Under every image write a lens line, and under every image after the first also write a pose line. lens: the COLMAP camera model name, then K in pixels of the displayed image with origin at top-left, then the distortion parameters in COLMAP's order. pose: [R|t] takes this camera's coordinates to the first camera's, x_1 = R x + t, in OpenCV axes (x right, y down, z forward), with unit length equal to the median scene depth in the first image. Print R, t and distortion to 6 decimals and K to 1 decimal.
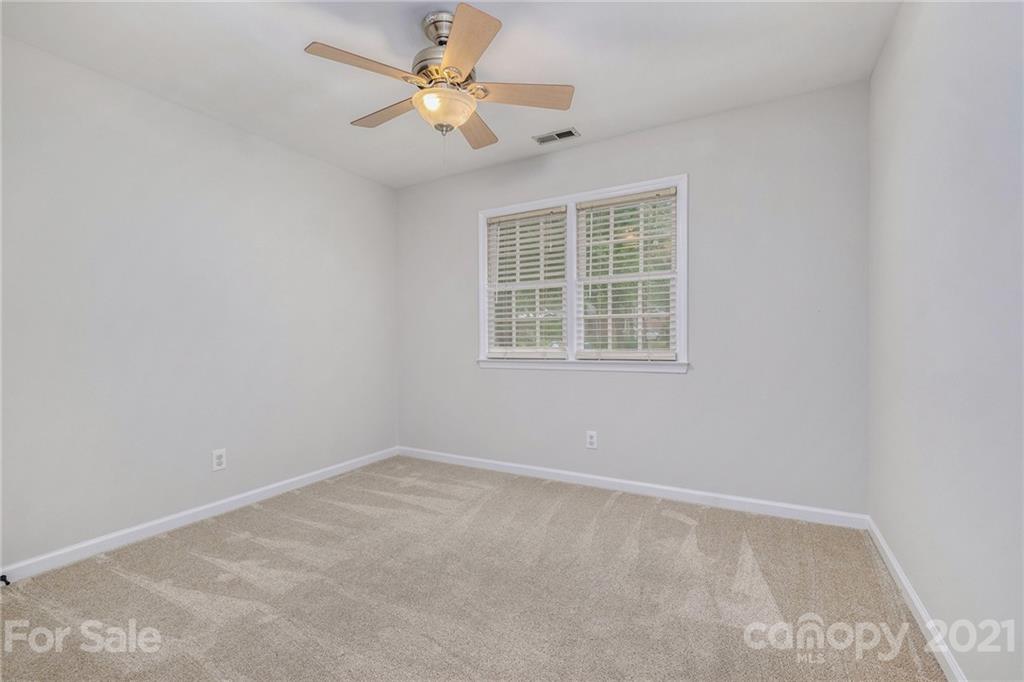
lens RADIAL K [[455.5, 0, 515.7], [0, 455.5, 333.4], [0, 0, 1]] dist [0.000555, -0.000459]
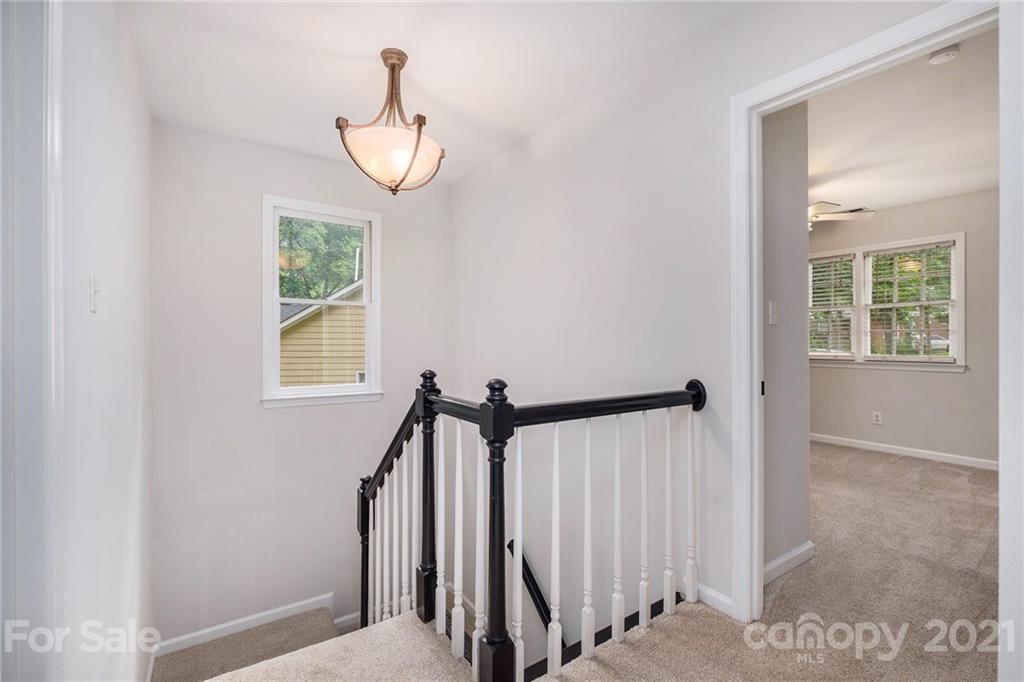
lens RADIAL K [[455.5, 0, 515.7], [0, 455.5, 333.4], [0, 0, 1]] dist [0.000555, -0.000459]
pose [[0.894340, 0.000274, -0.447388, -0.213155], [-0.001229, 0.999998, -0.001846, -0.026324], [0.447386, 0.002200, 0.894338, -0.803127]]
